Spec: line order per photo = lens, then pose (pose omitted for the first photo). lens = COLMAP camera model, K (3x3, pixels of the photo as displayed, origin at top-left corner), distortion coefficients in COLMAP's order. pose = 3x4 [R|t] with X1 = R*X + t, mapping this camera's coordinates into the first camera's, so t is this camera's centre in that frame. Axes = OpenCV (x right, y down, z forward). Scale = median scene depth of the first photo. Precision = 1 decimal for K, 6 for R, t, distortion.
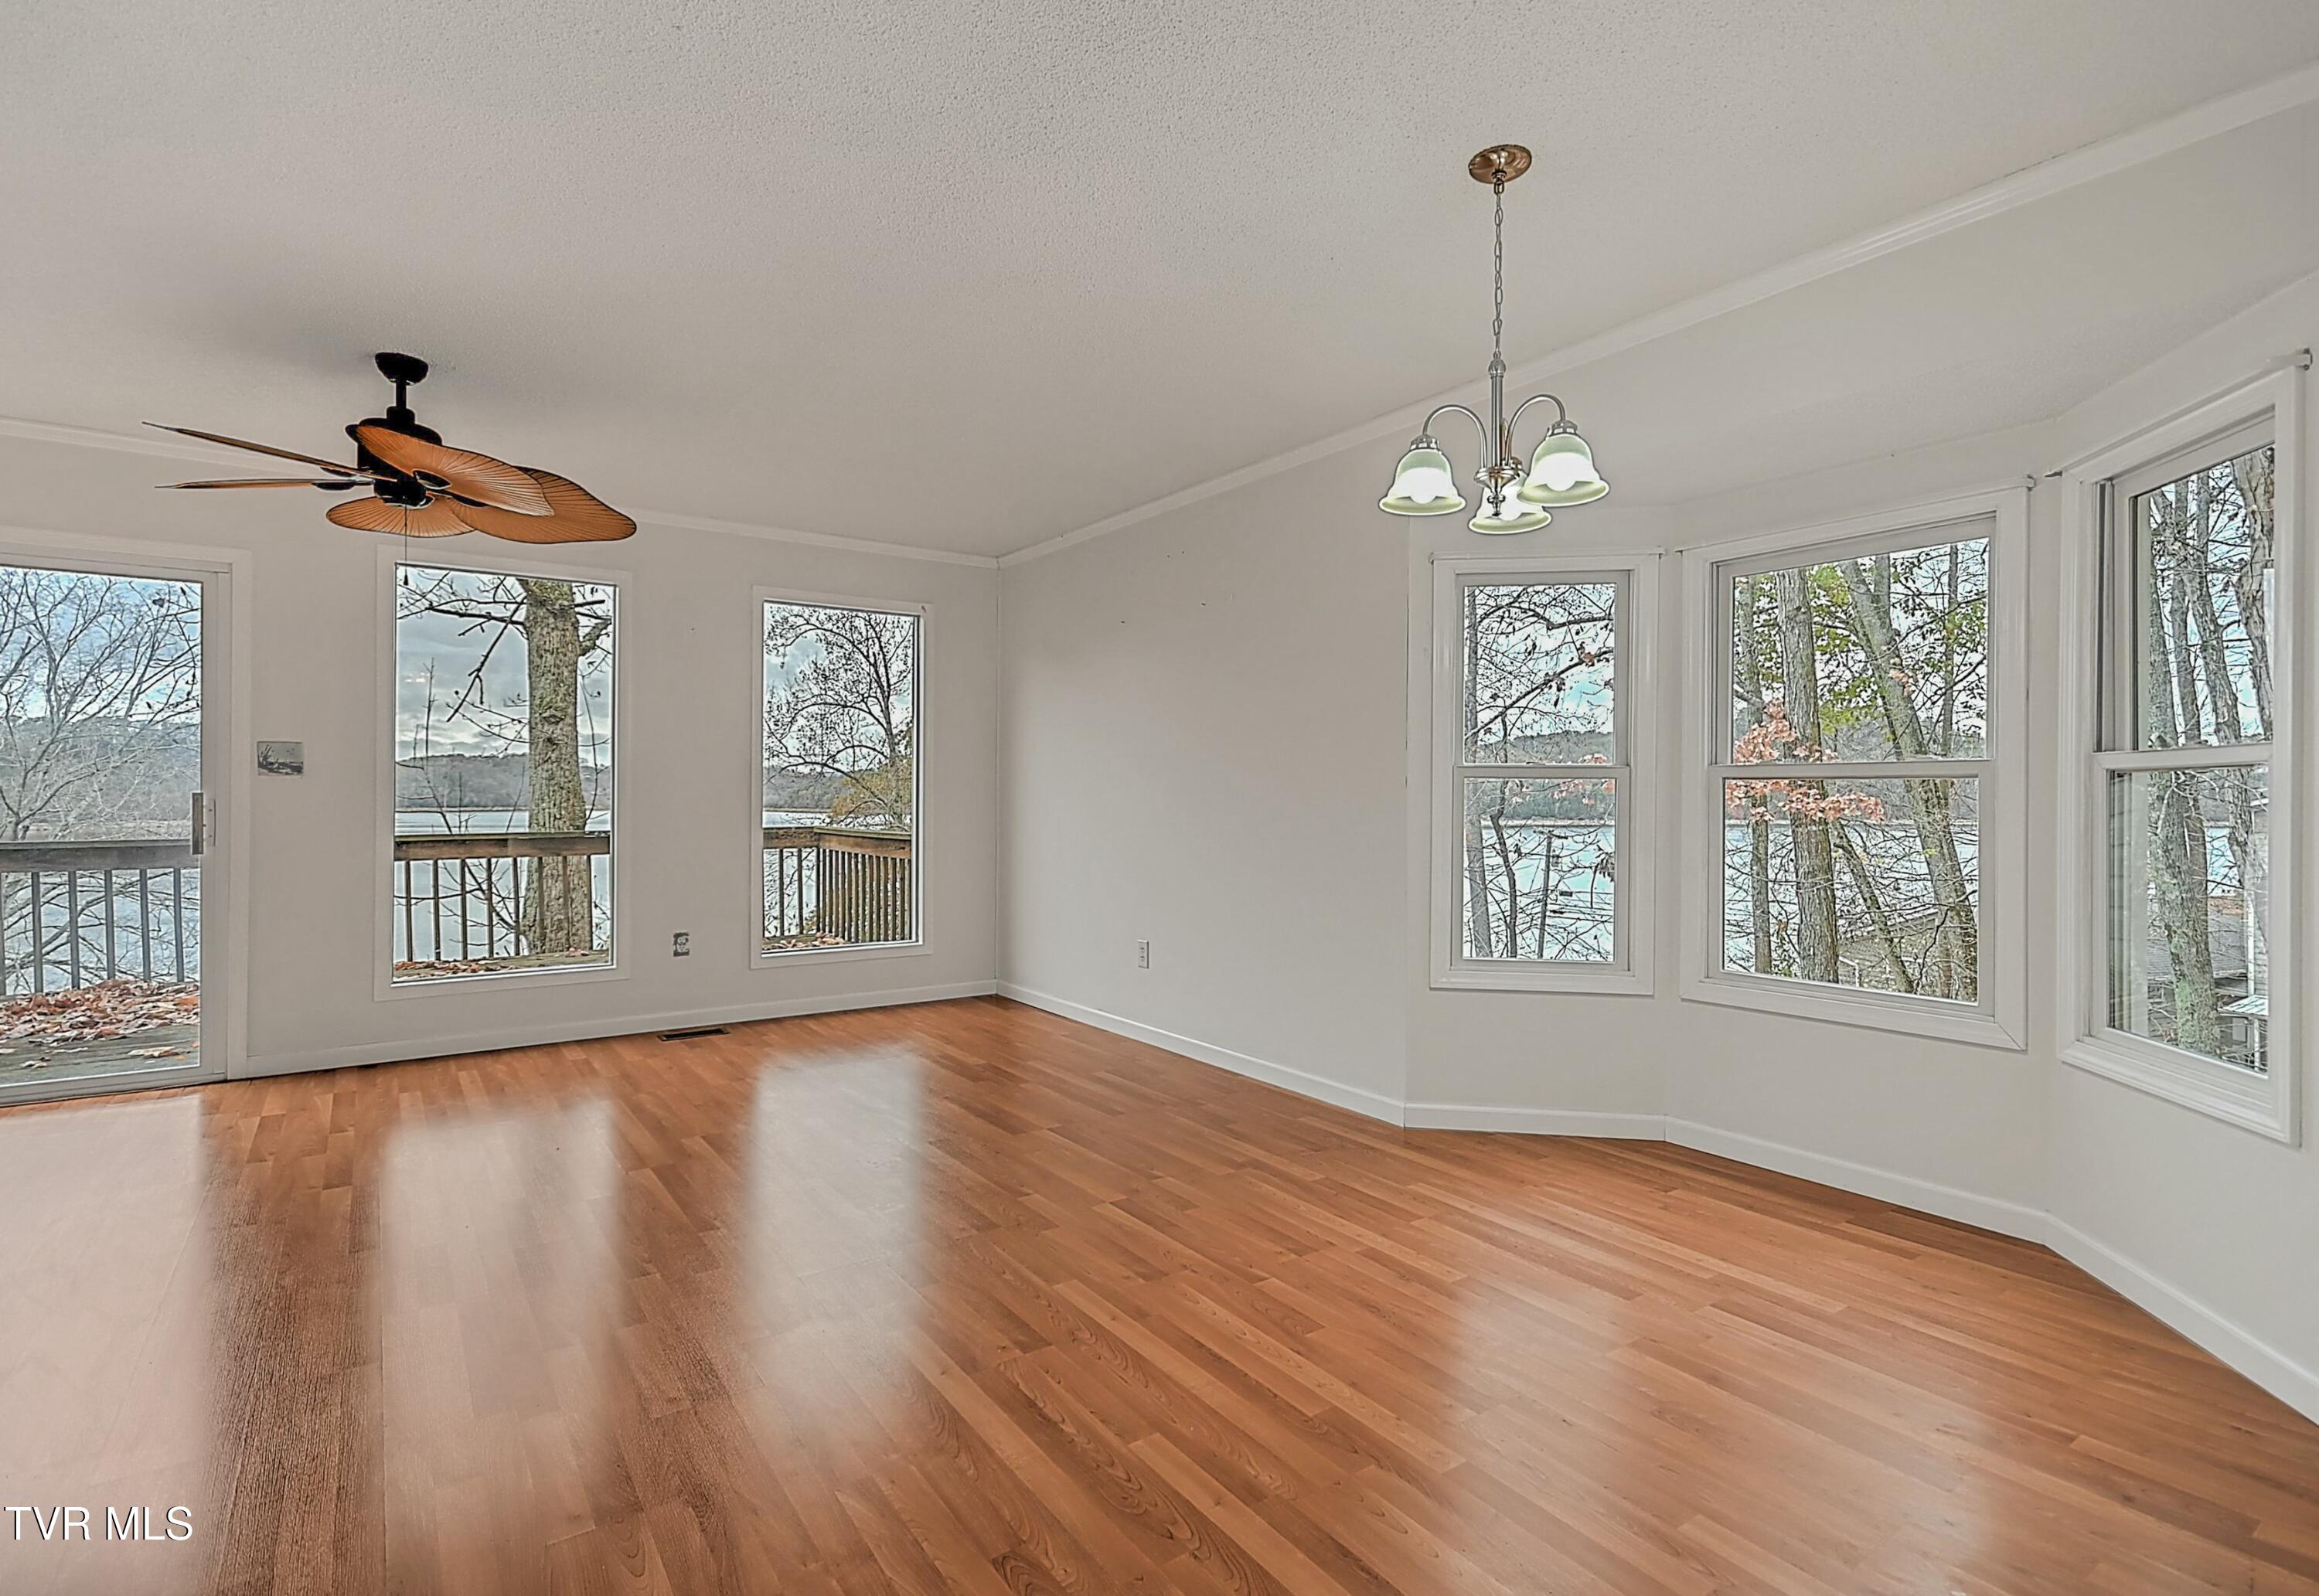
lens RADIAL K [[1118.4, 0, 1174.9], [0, 1118.4, 804.5], [0, 0, 1]] dist [0.015370, 0.000151]
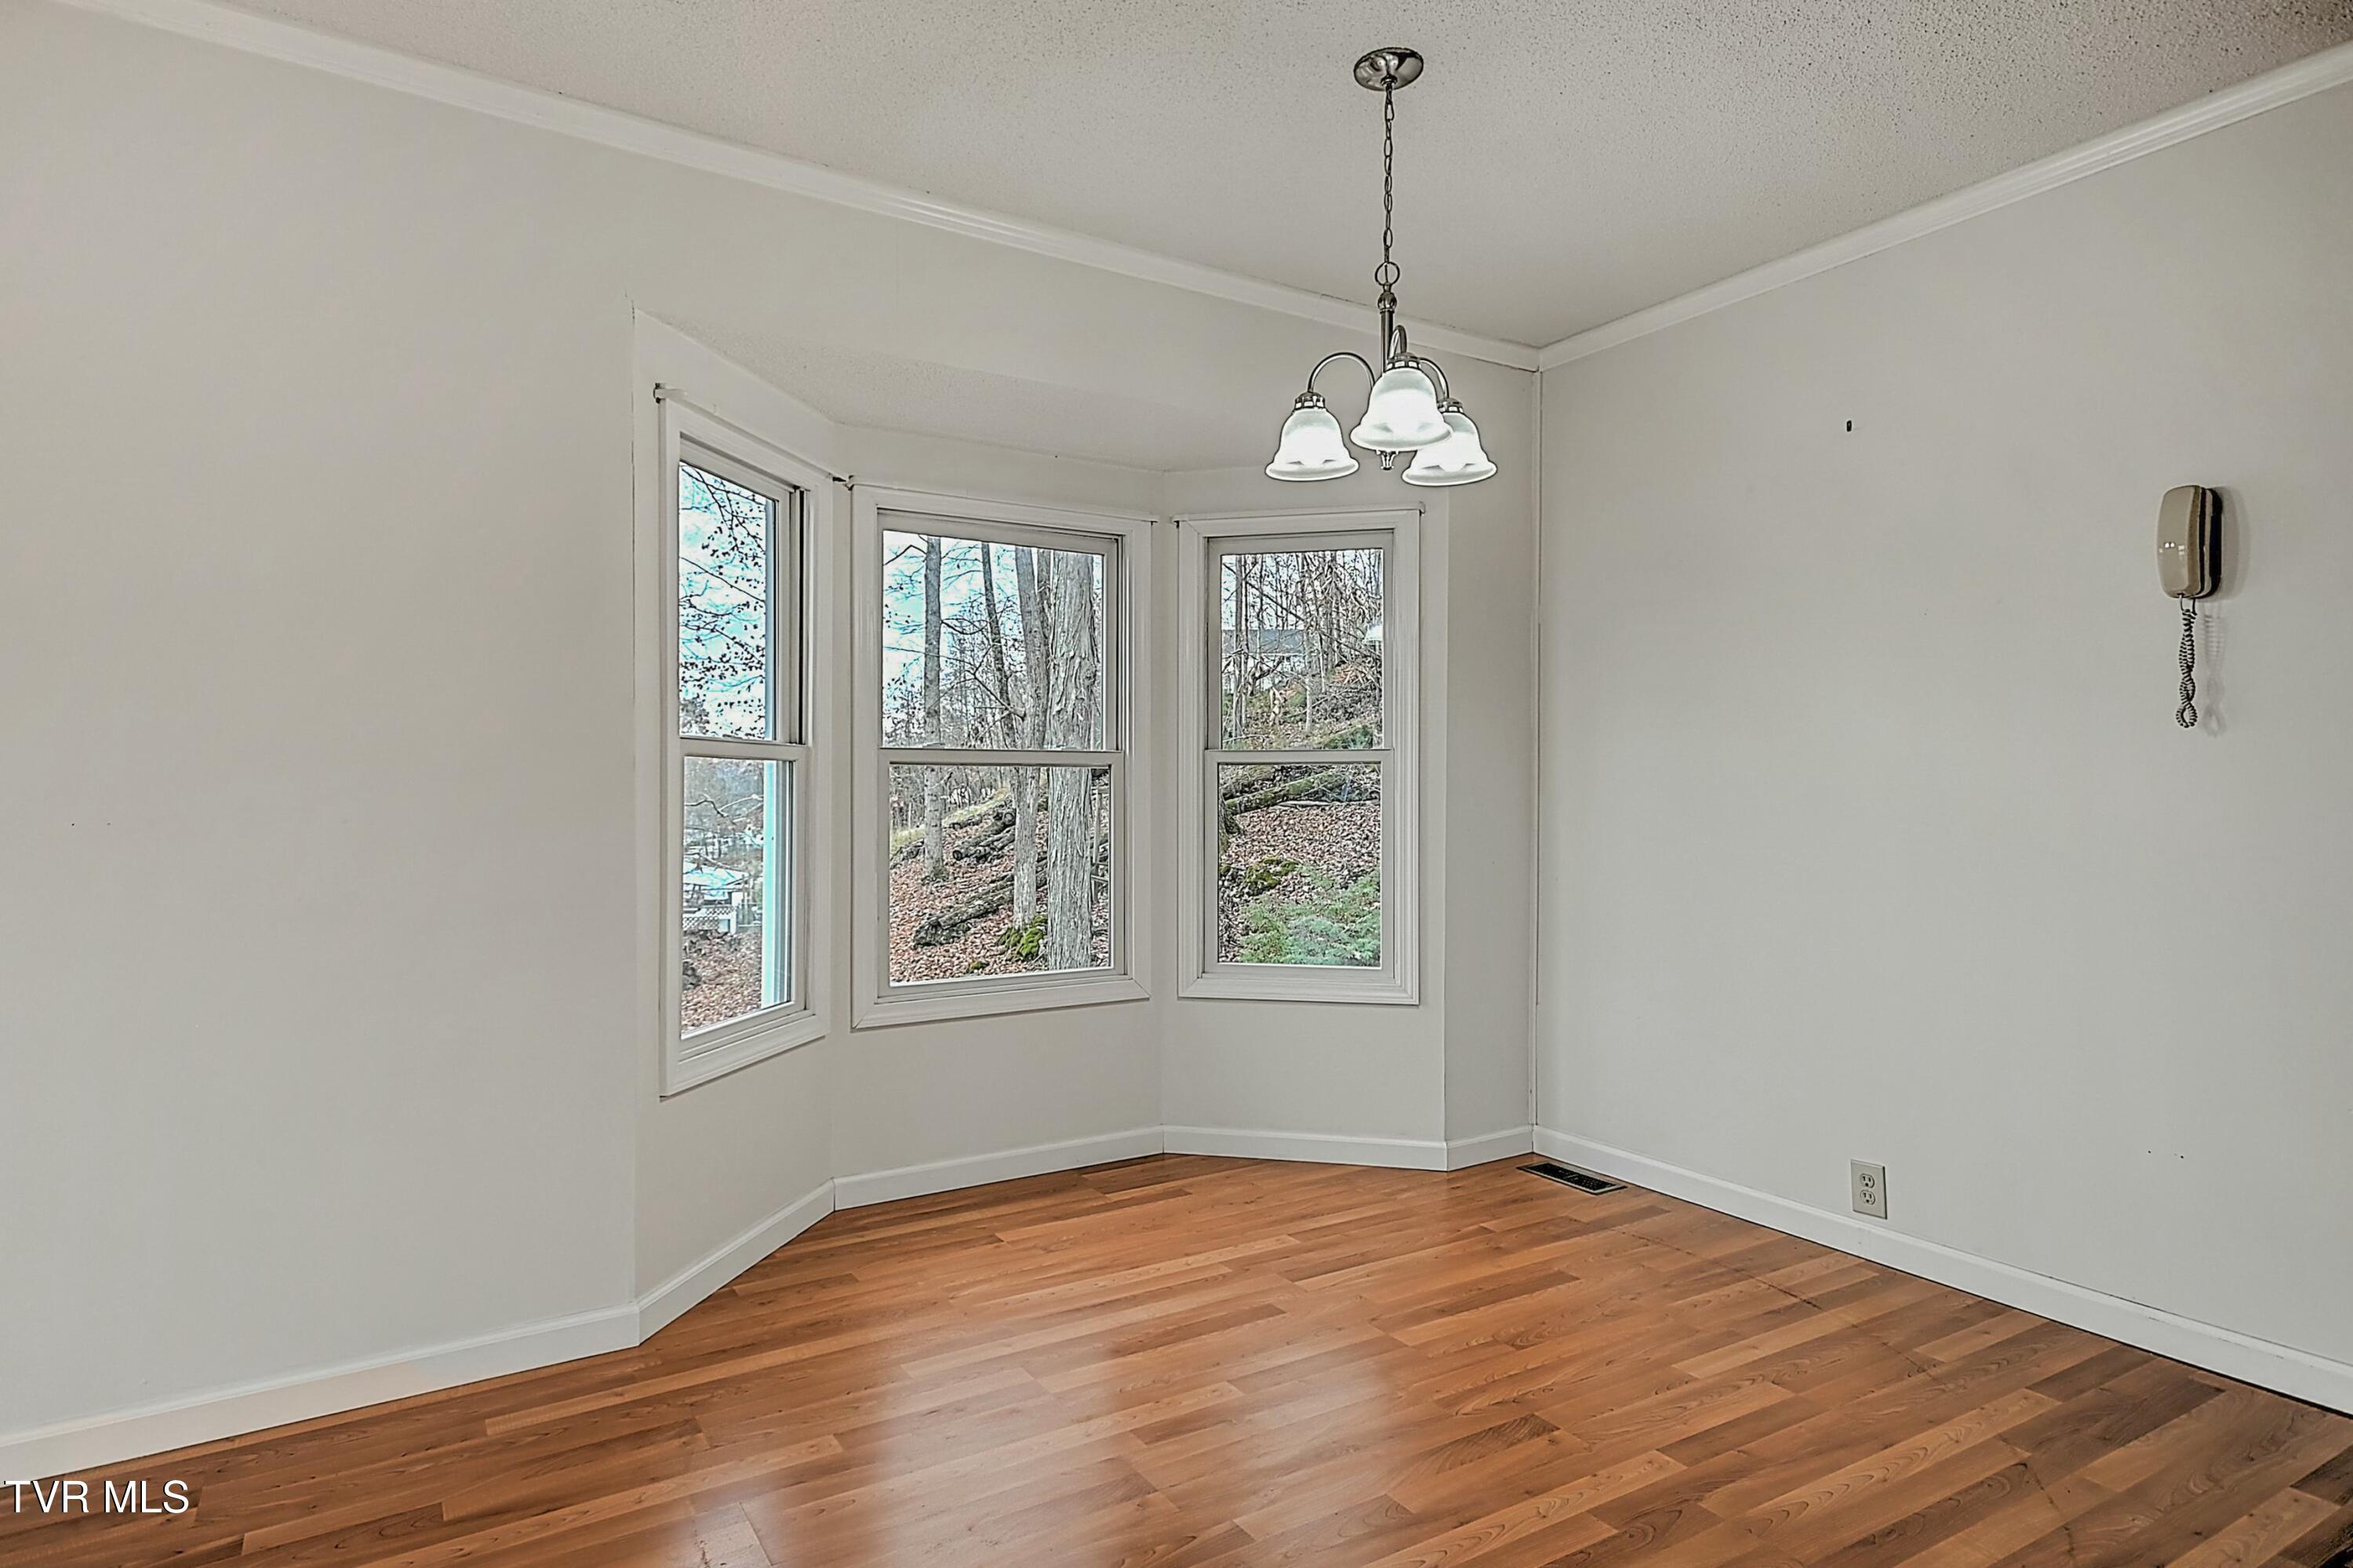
lens RADIAL K [[1277.4, 0, 1166.1], [0, 1277.4, 803.4], [0, 0, 1]] dist [0.028240, 0.000580]
pose [[0.065571, -0.016942, 0.997704, -0.483115], [0.005866, 0.999845, 0.016593, -0.009263], [-0.997831, 0.004765, 0.065660, 0.718664]]
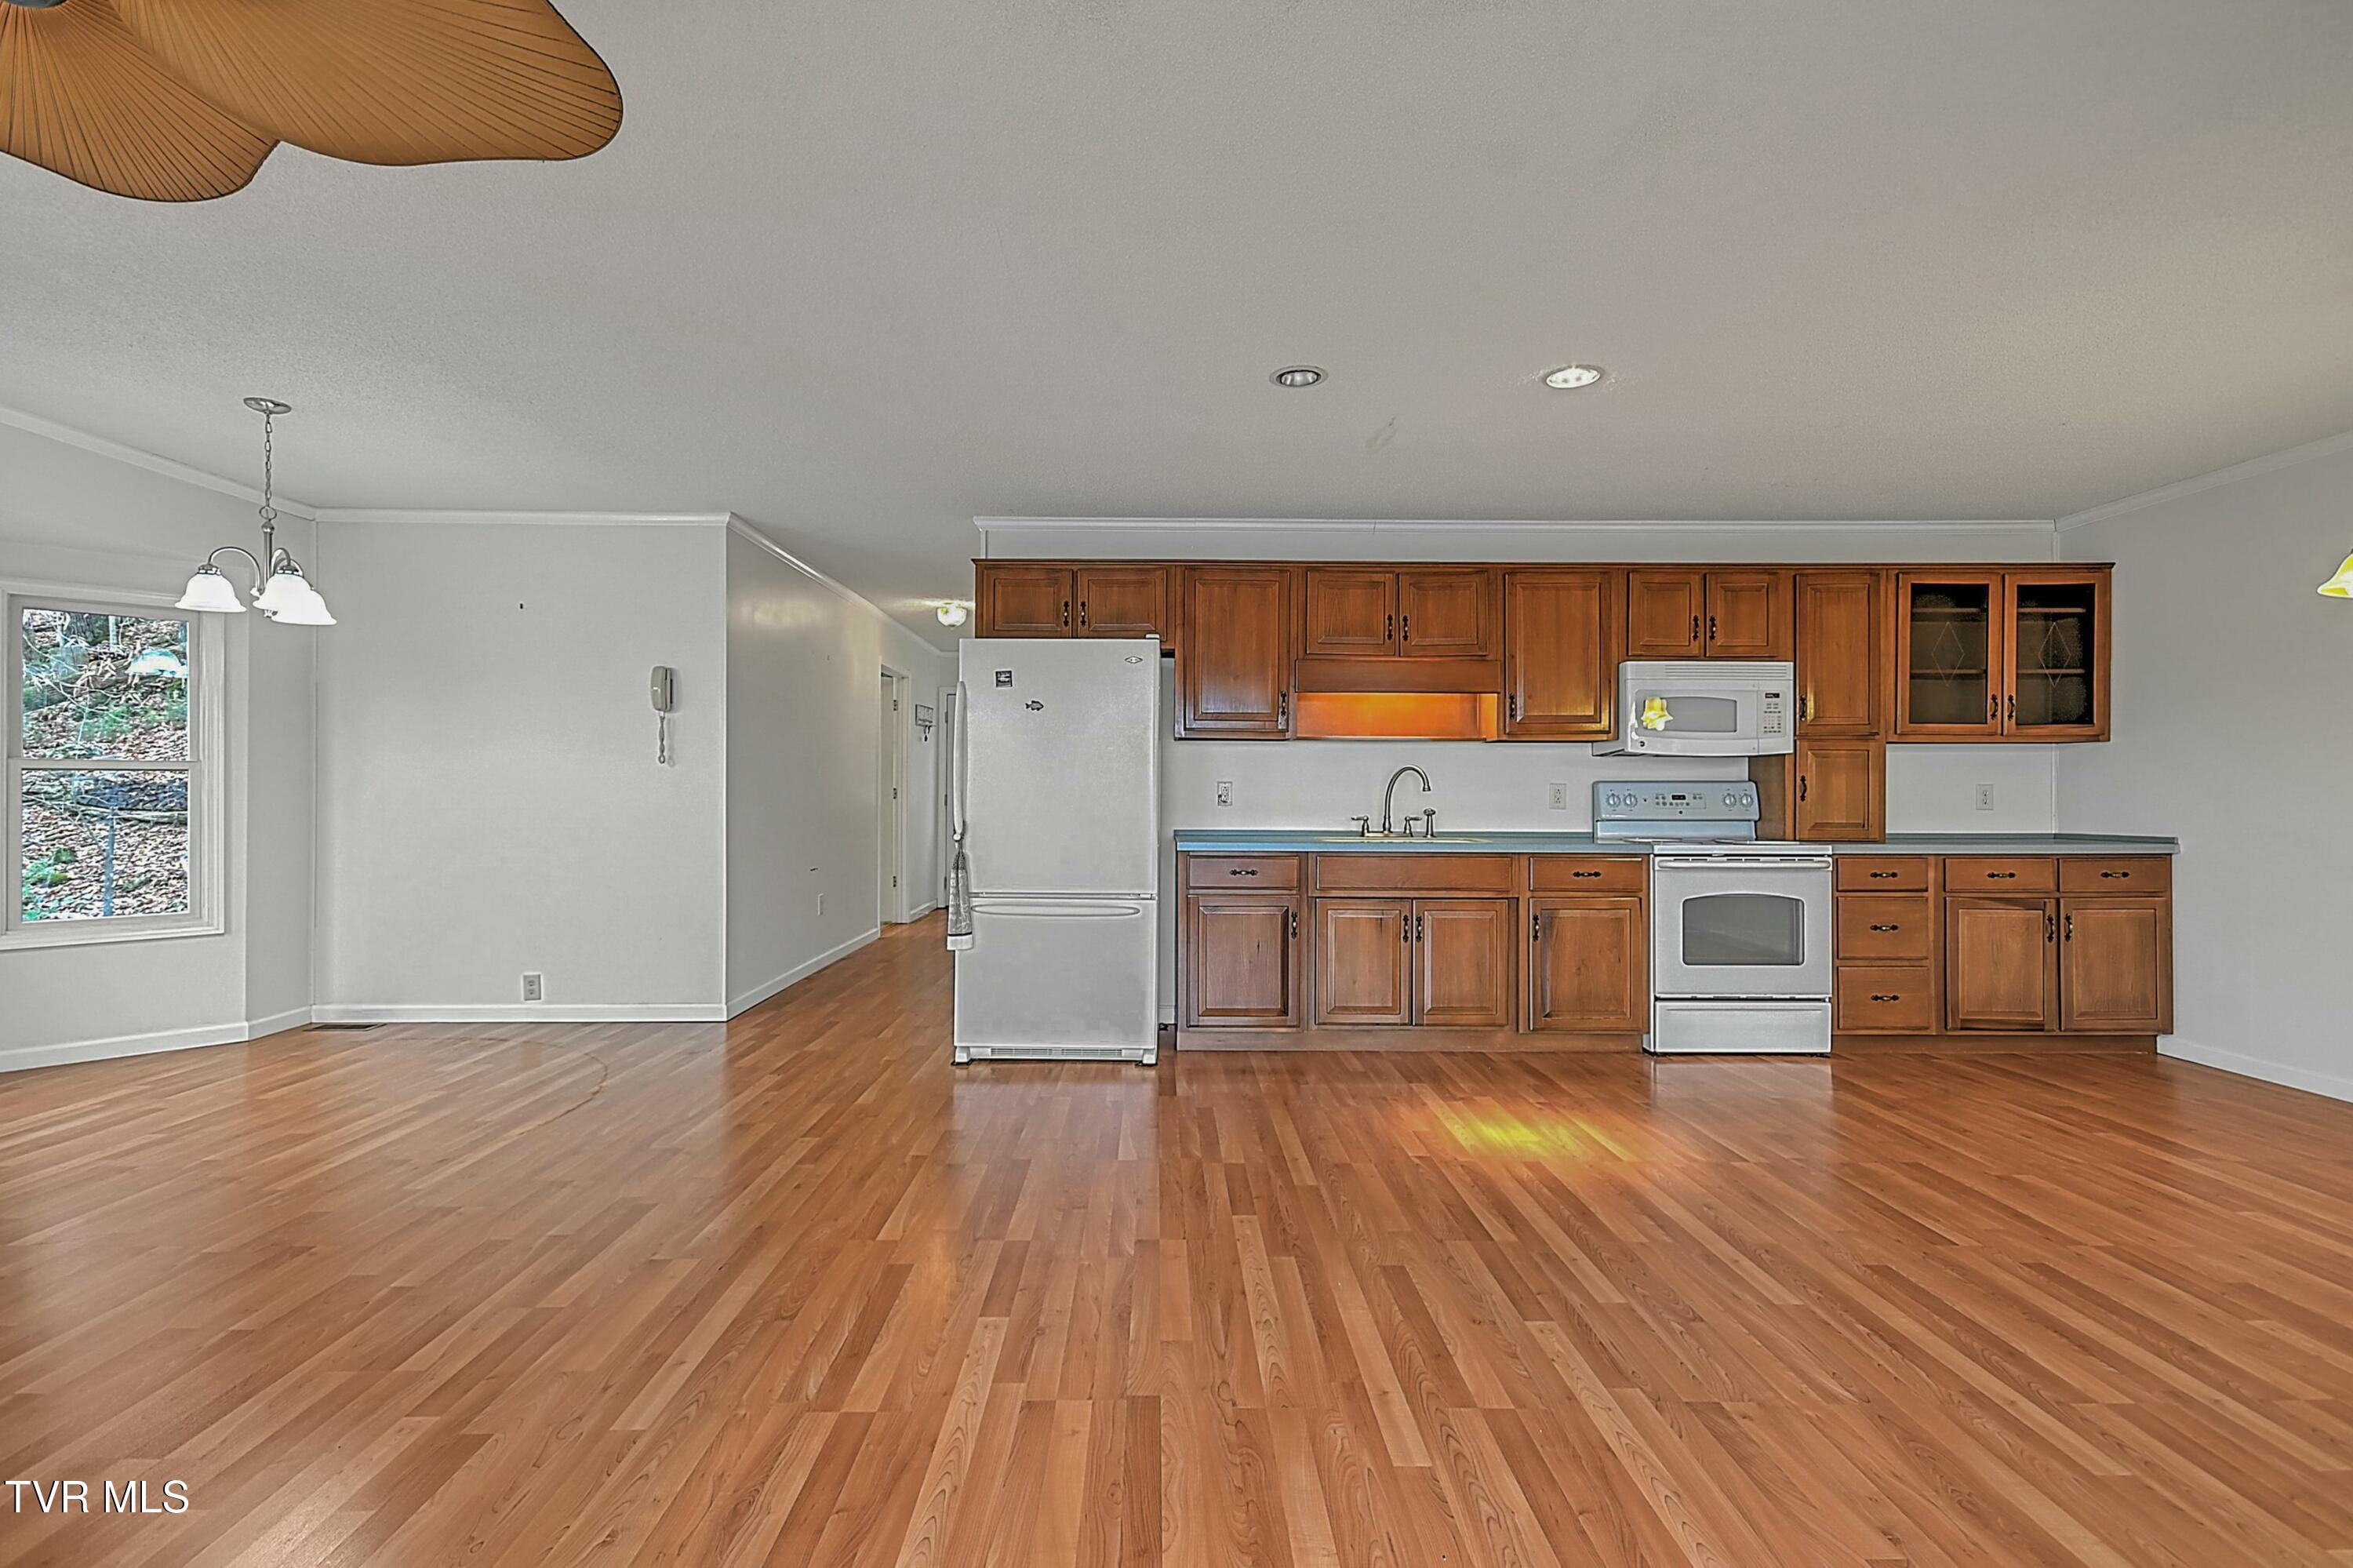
lens RADIAL K [[1080.0, 0, 1167.6], [0, 1080.0, 780.6], [0, 0, 1]] dist [0.012670, -0.000369]
pose [[-0.818730, 0.000193, 0.574179, -1.135675], [-0.000509, 0.999999, -0.001062, -0.011564], [-0.574179, -0.001161, -0.818729, 1.013198]]
